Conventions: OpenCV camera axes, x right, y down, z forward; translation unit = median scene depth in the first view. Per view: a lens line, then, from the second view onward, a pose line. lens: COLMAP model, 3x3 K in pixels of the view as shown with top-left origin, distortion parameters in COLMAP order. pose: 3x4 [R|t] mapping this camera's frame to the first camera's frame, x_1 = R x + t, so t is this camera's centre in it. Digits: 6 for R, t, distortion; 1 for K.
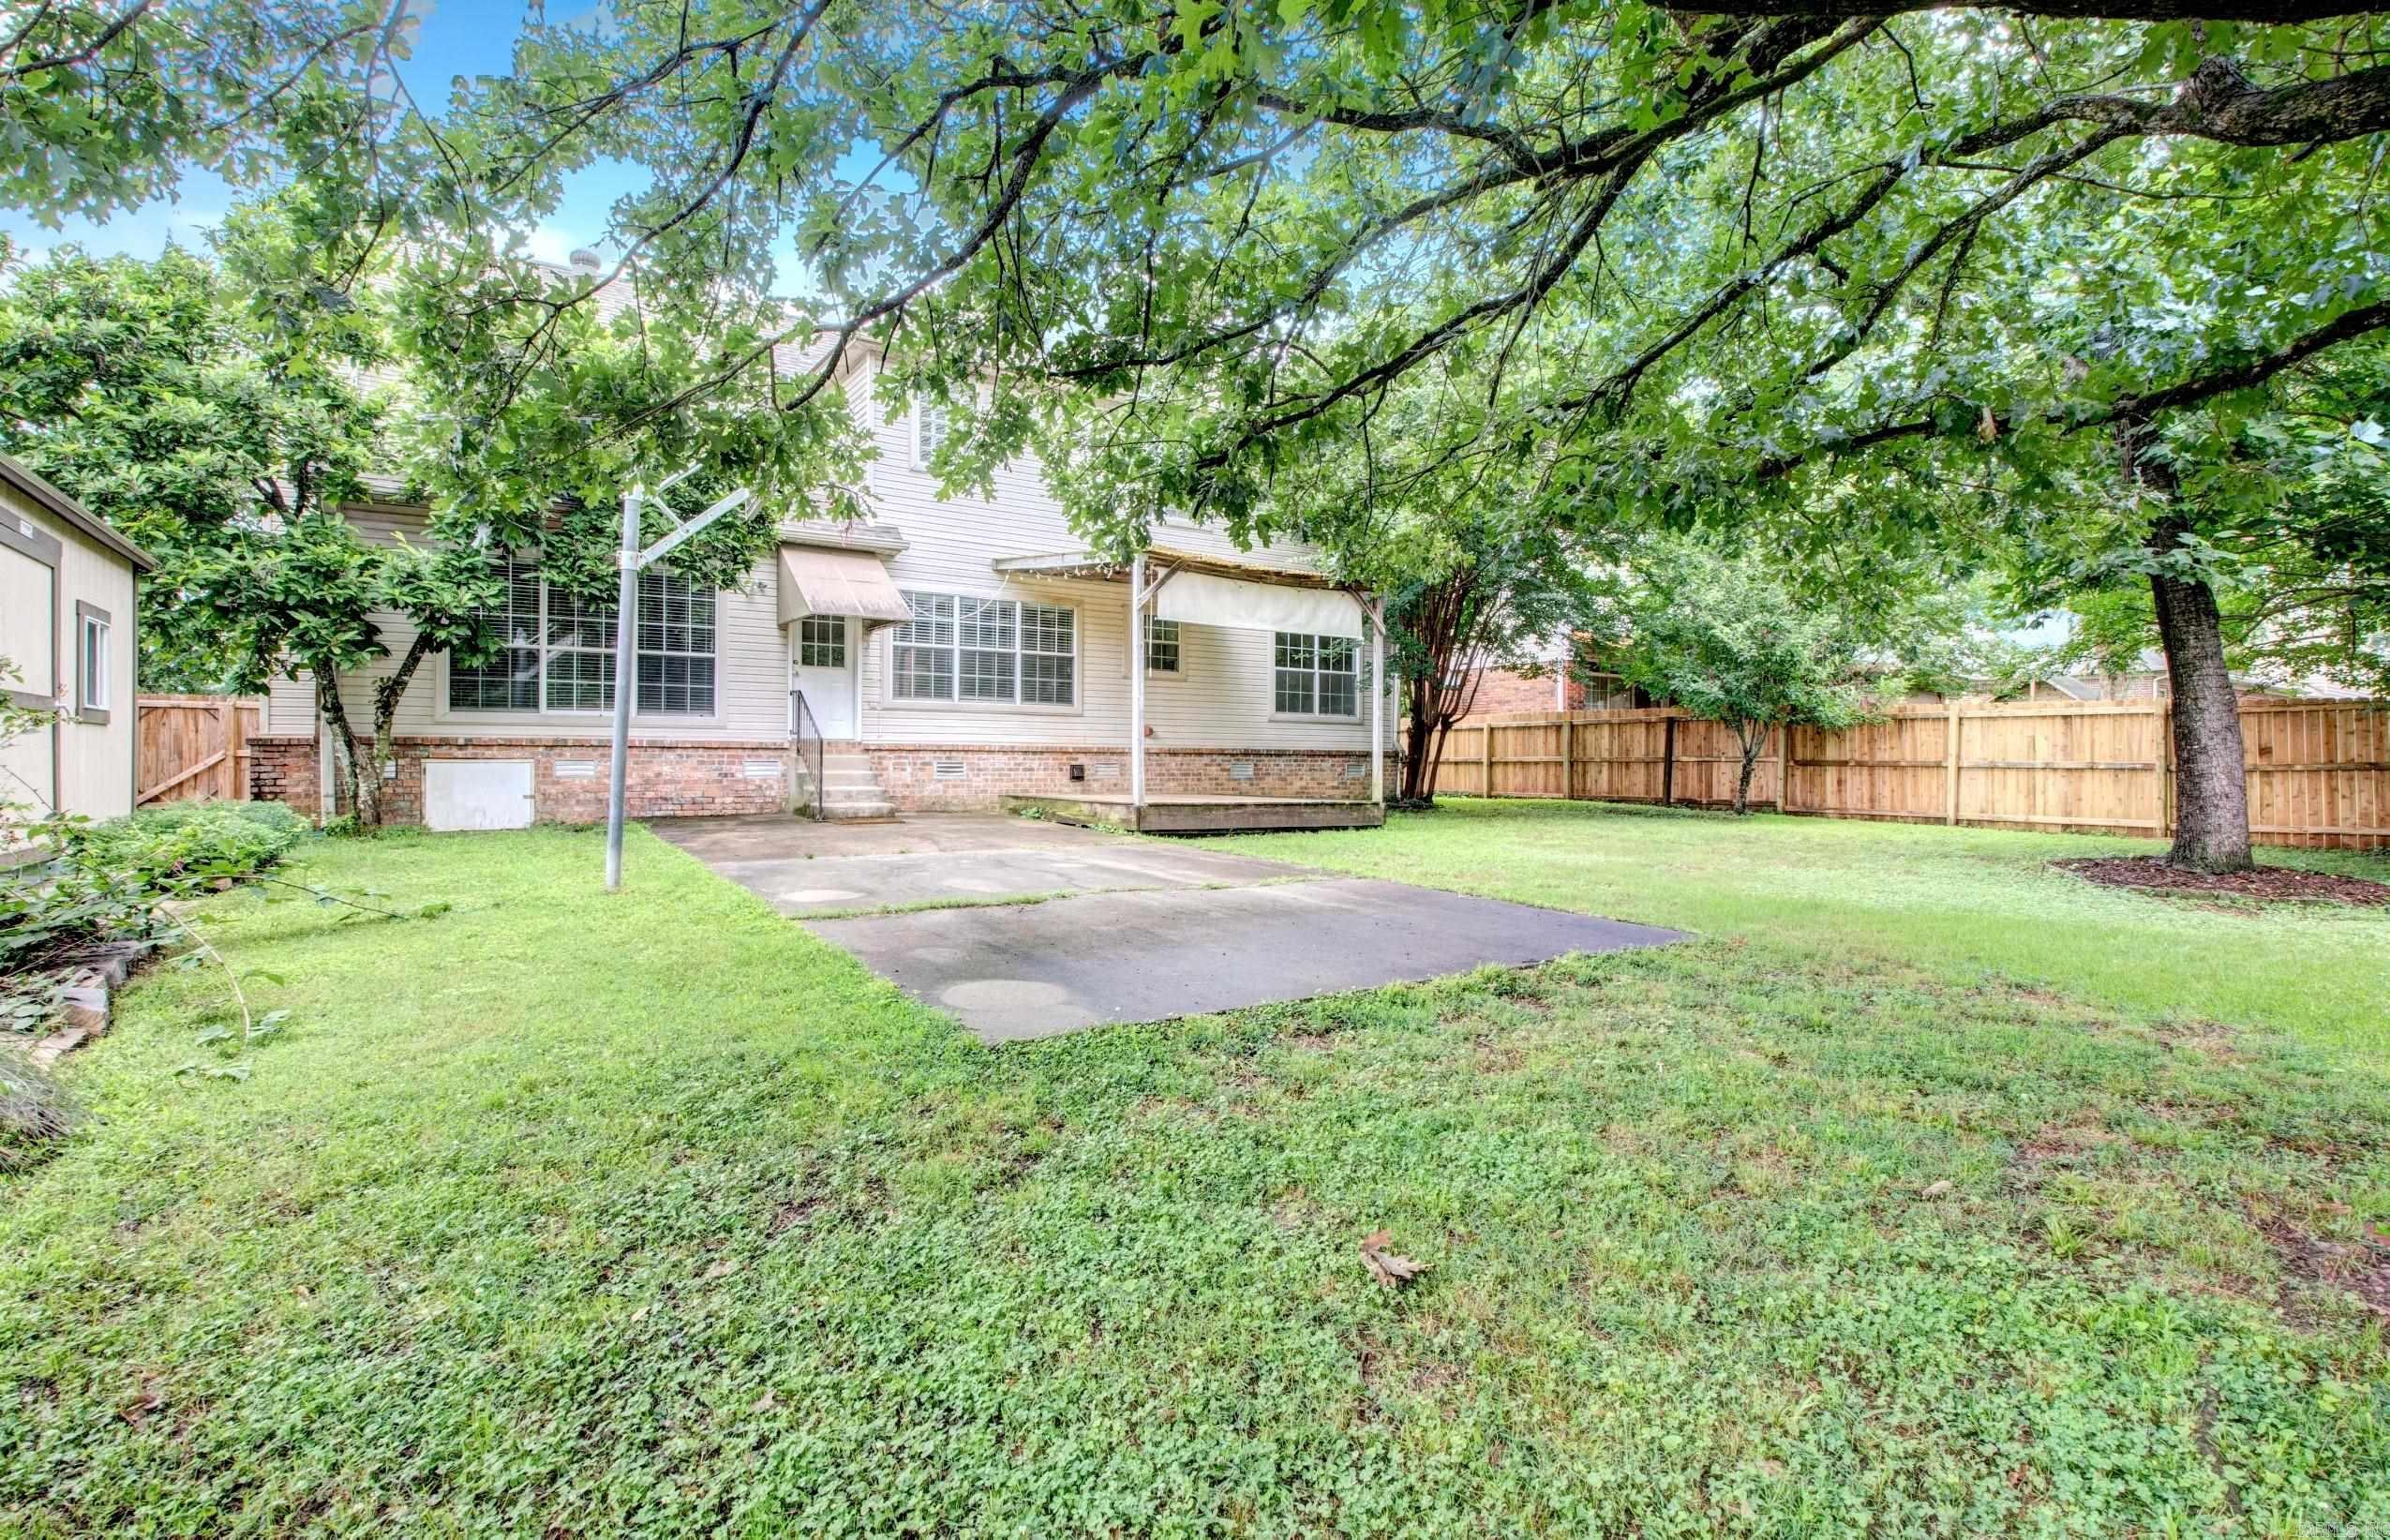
lens RADIAL K [[1112.7, 0, 1189.8], [0, 1112.7, 756.5], [0, 0, 1]] dist [0.012318, -0.024971]
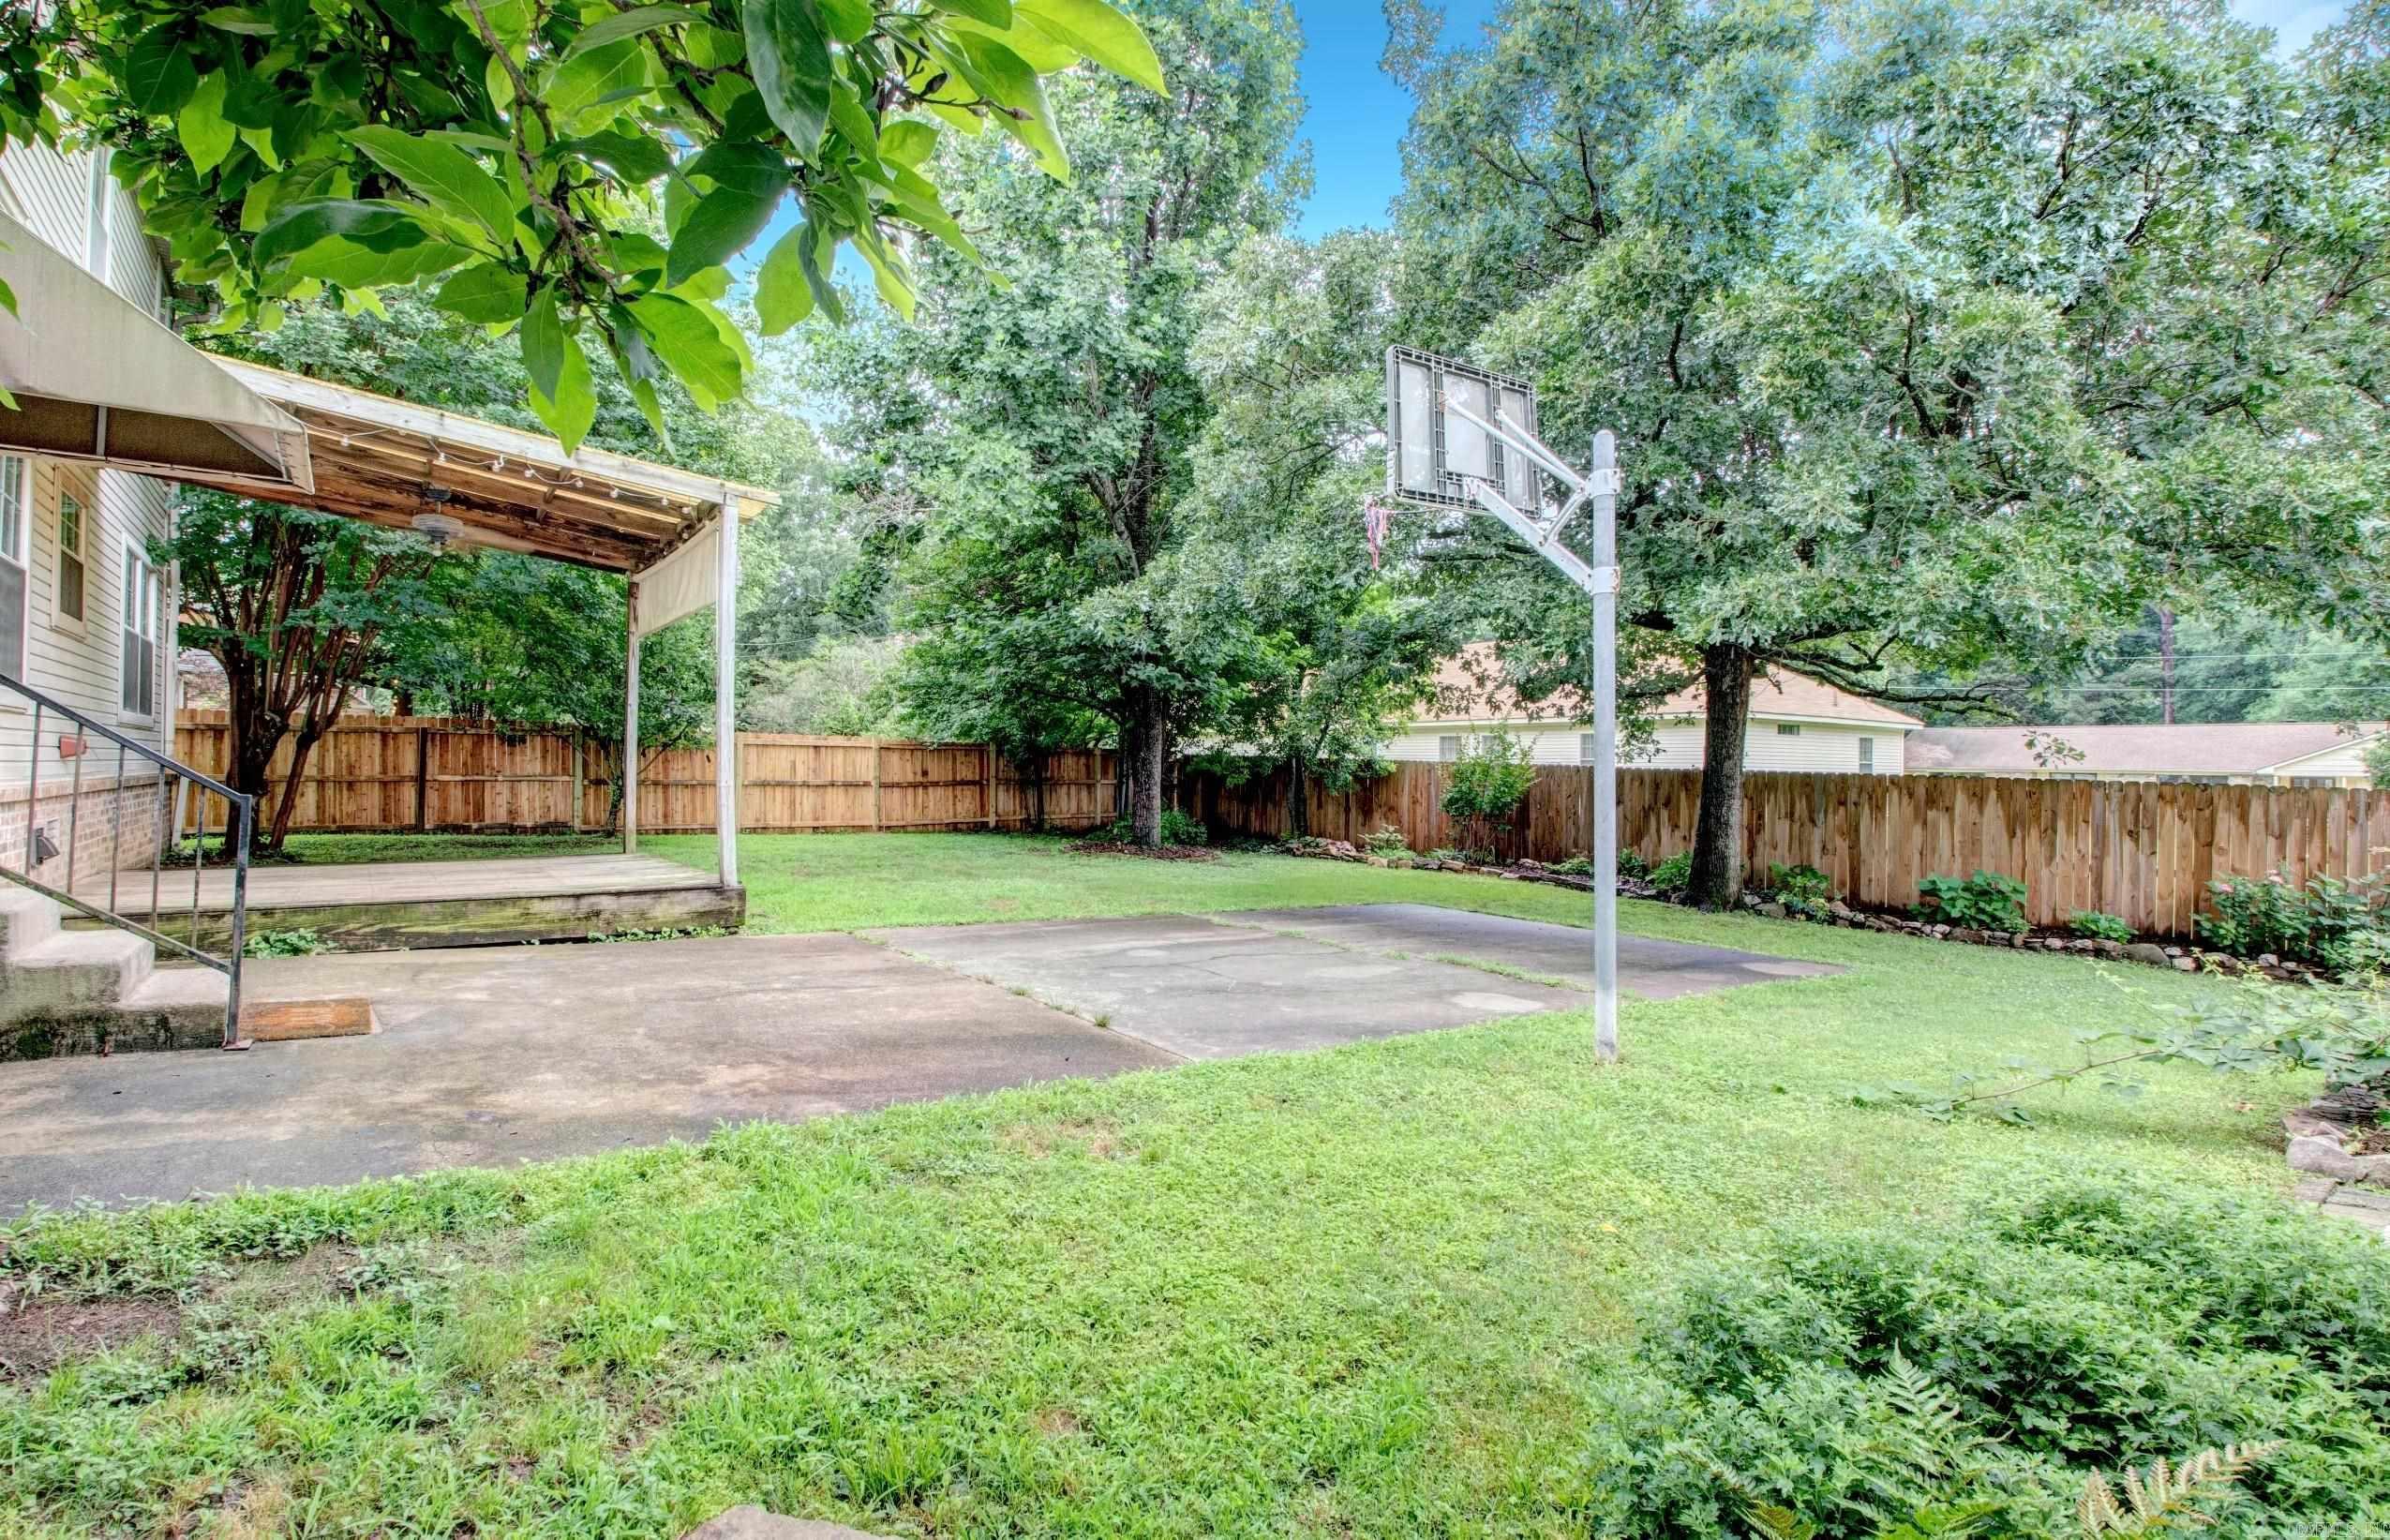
lens RADIAL K [[1112.7, 0, 1189.8], [0, 1112.7, 756.5], [0, 0, 1]] dist [0.012318, -0.024971]
pose [[-0.031245, 0.010580, 0.999456, -0.502665], [-0.008182, 0.999908, -0.010840, -0.011436], [-0.999478, -0.008516, -0.031156, 0.520948]]
